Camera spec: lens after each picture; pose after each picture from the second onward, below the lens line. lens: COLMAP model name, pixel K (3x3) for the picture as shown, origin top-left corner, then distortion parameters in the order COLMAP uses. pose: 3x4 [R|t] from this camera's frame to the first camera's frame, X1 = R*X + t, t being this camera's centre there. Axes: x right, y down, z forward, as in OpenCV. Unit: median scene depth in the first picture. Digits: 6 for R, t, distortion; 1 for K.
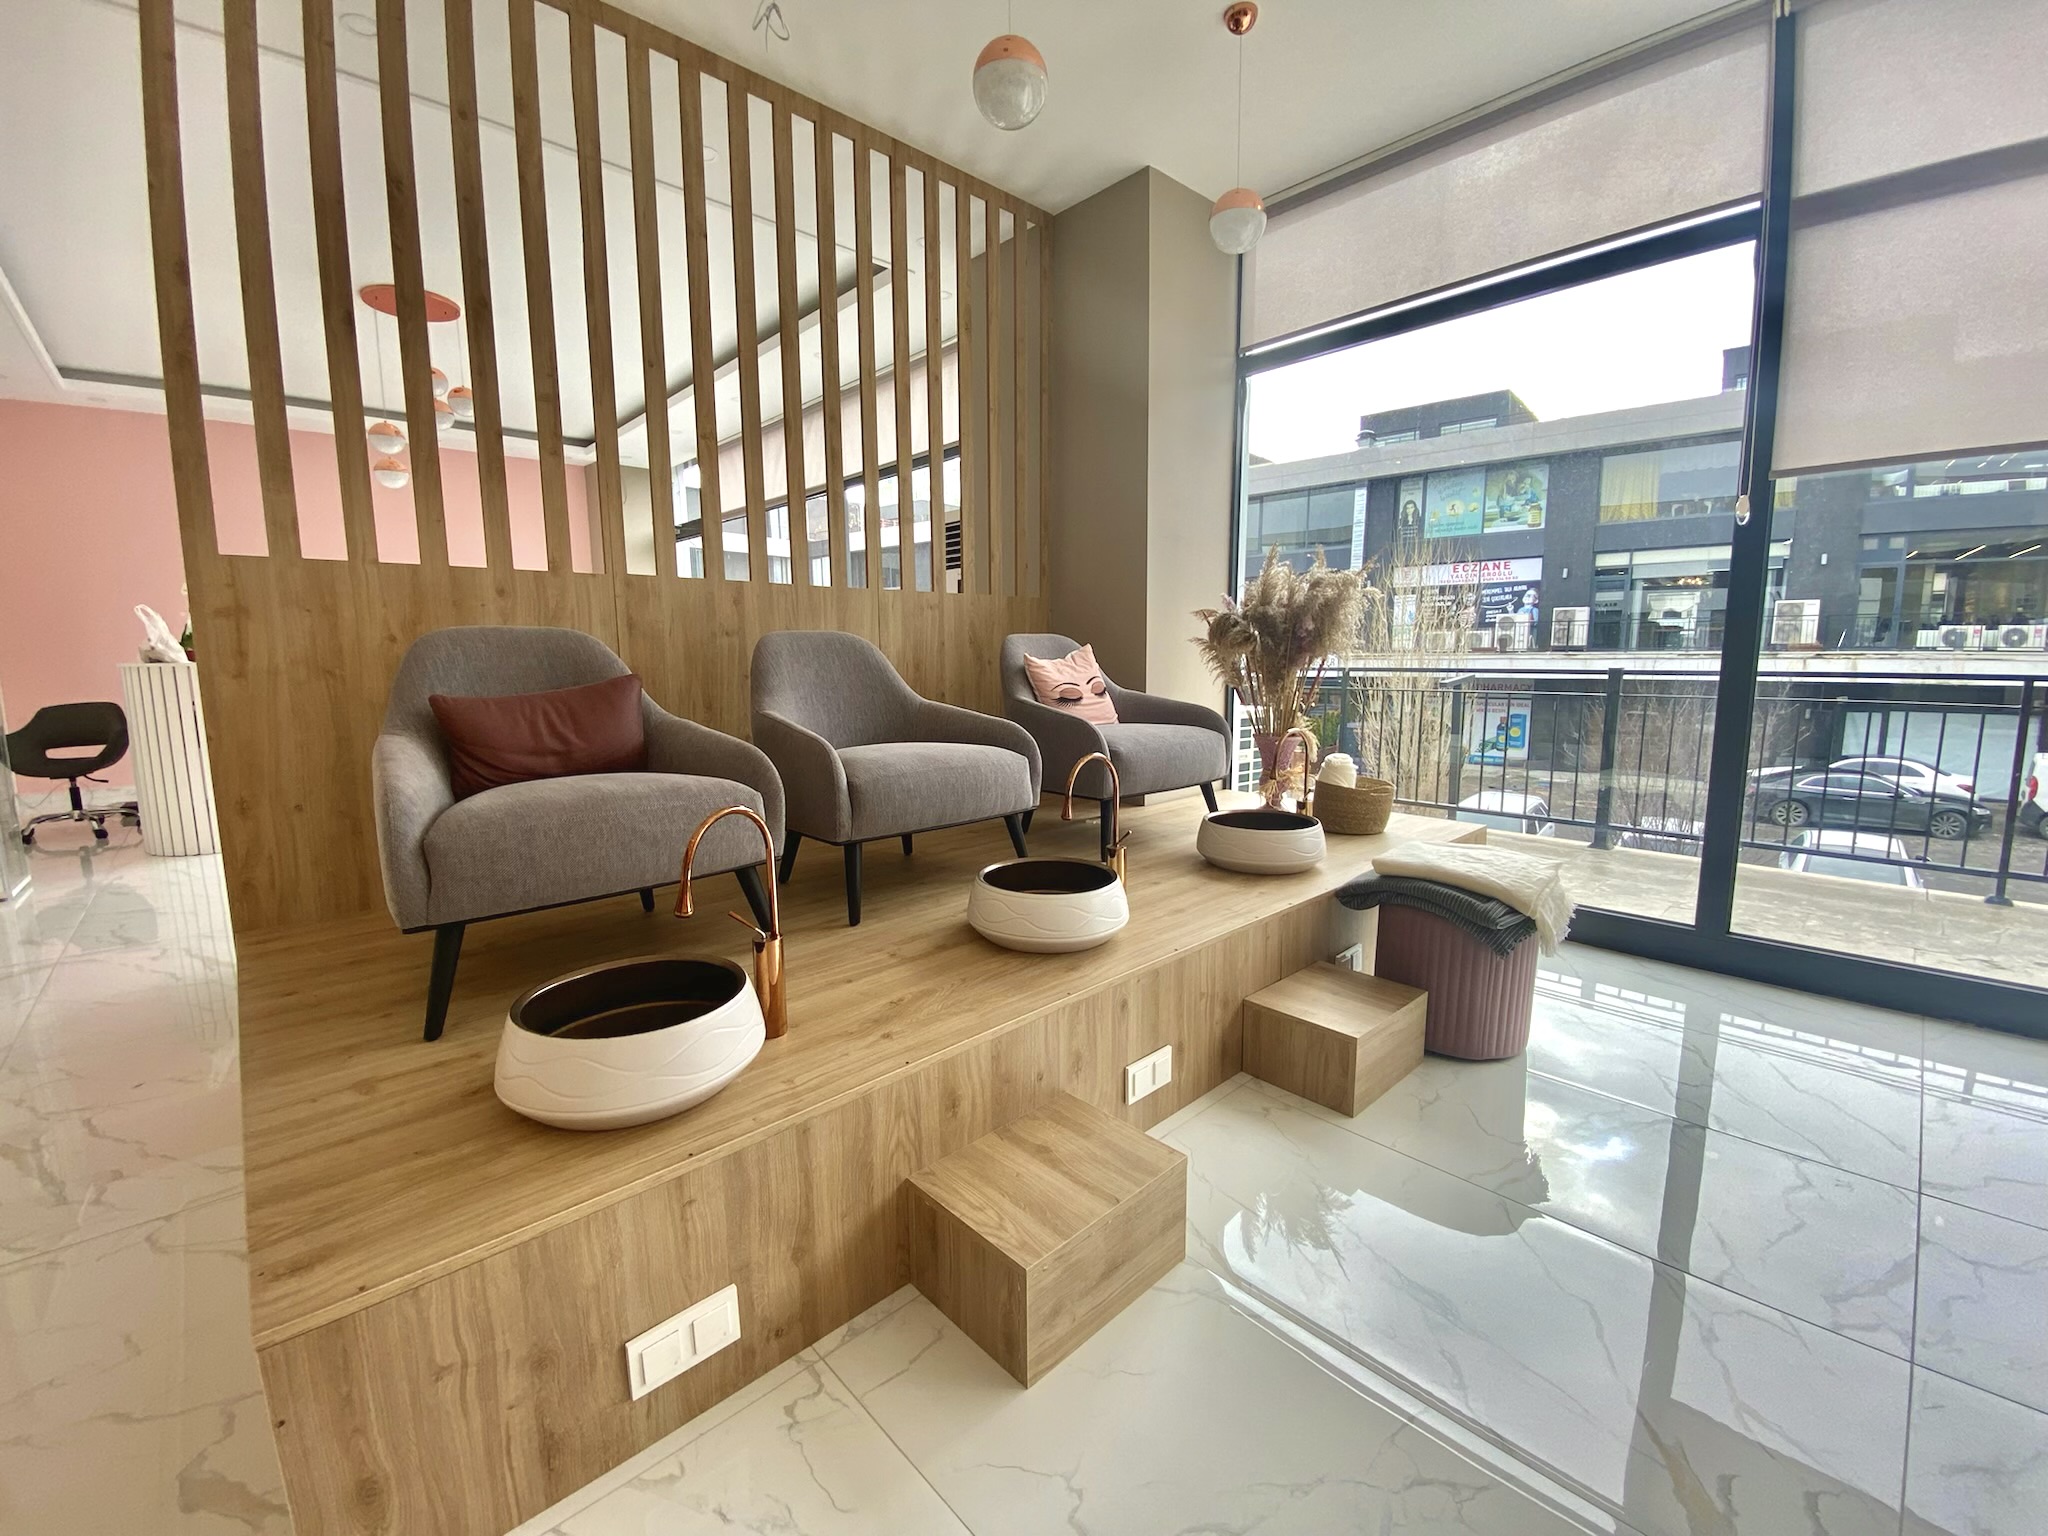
lens RADIAL K [[859.1, 0, 1027.1], [0, 859.1, 771.4], [0, 0, 1]] dist [-0.002399, -0.000637]
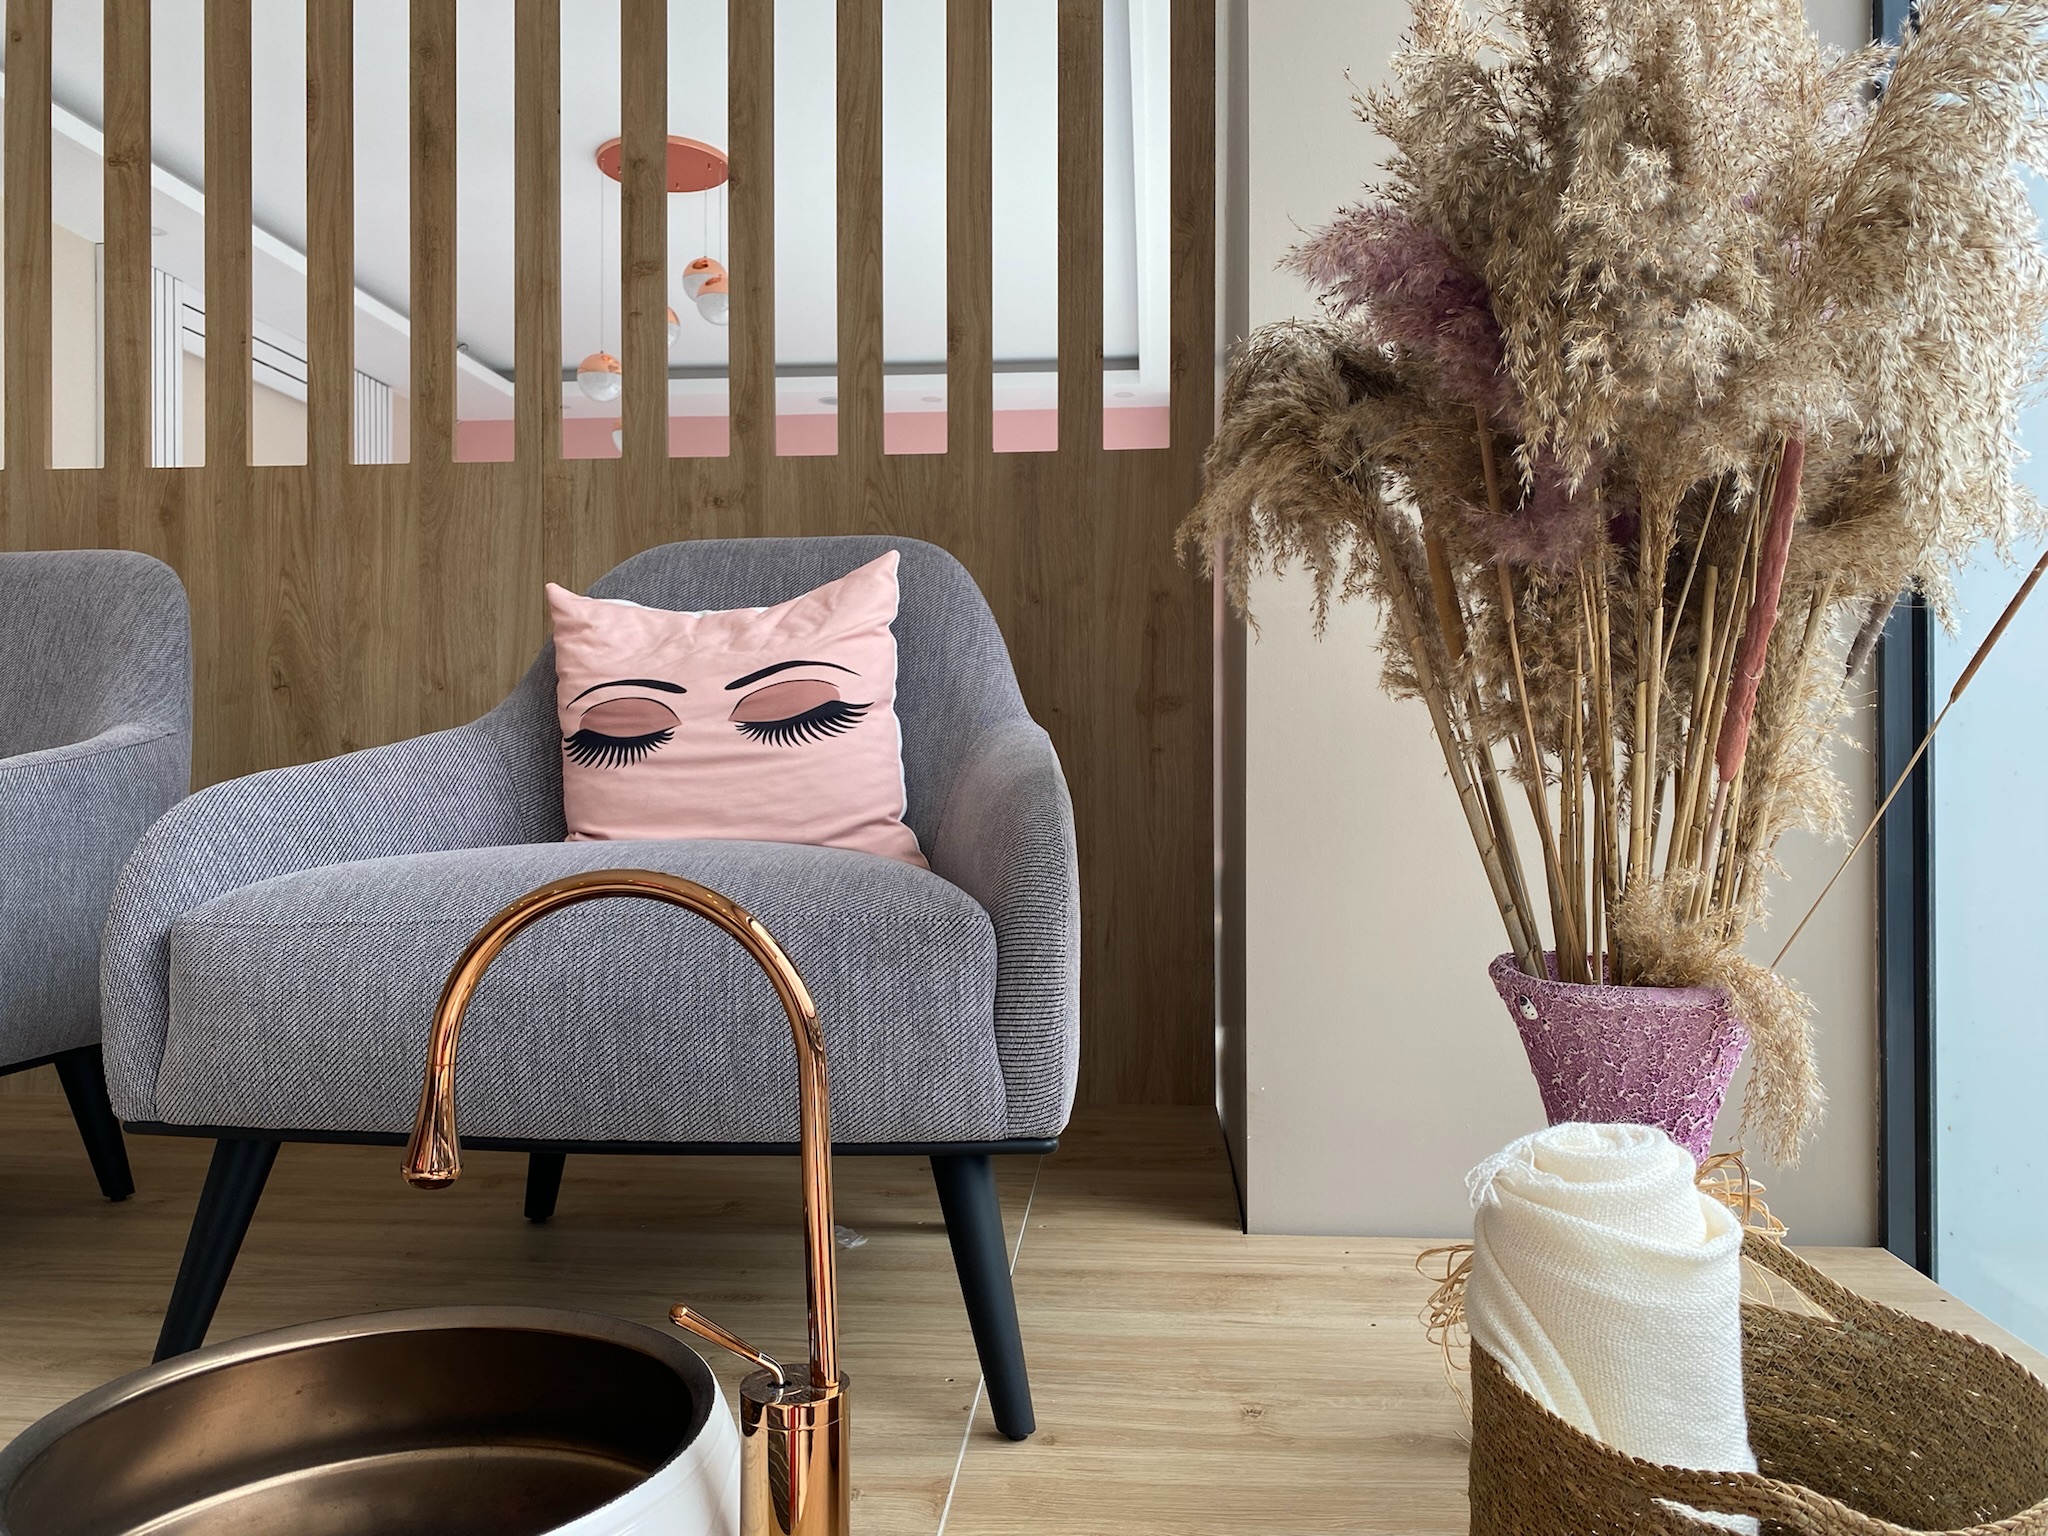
lens RADIAL K [[1534.6, 0, 1032.9], [0, 1534.6, 769.4], [0, 0, 1]] dist [-0.006798, -0.005673]
pose [[0.675464, 0.003677, -0.737384, 0.492714], [-0.108216, 0.989655, -0.094194, -0.046460], [0.729409, 0.143421, 0.668874, 0.796691]]
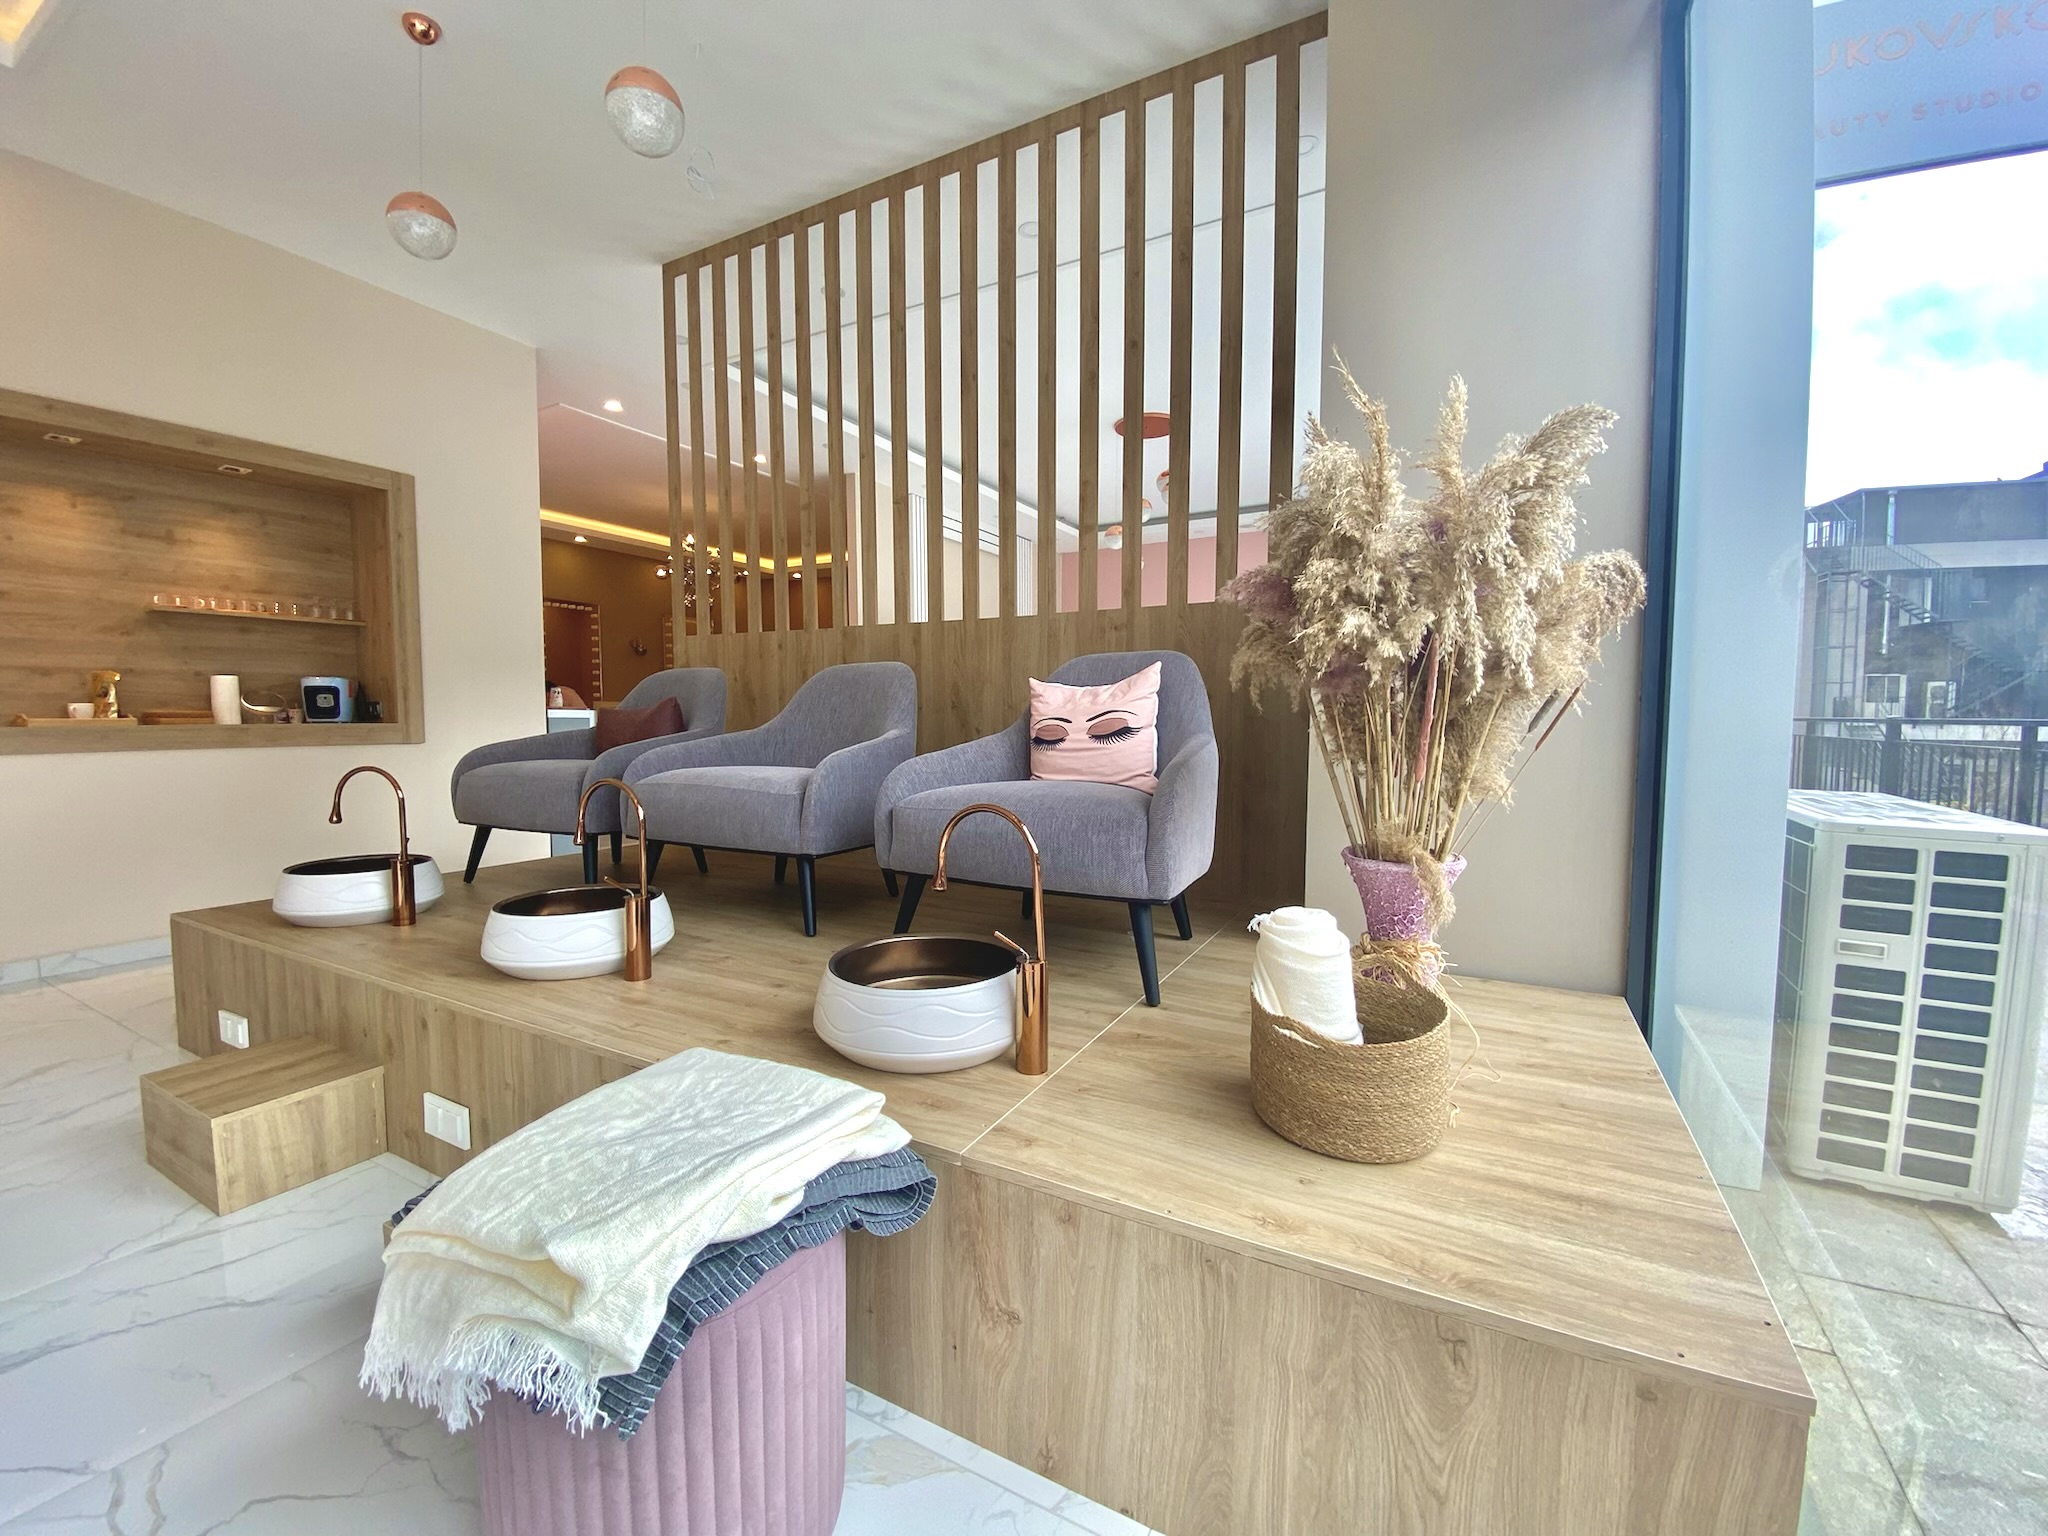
lens RADIAL K [[859.1, 0, 1016.3], [0, 859.1, 766.9], [0, 0, 1]] dist [-0.002399, -0.000637]
pose [[0.286788, 0.071726, -0.955305, 0.739126], [-0.133230, 0.990489, 0.034371, -0.088871], [0.948684, 0.117418, 0.293617, 0.790354]]
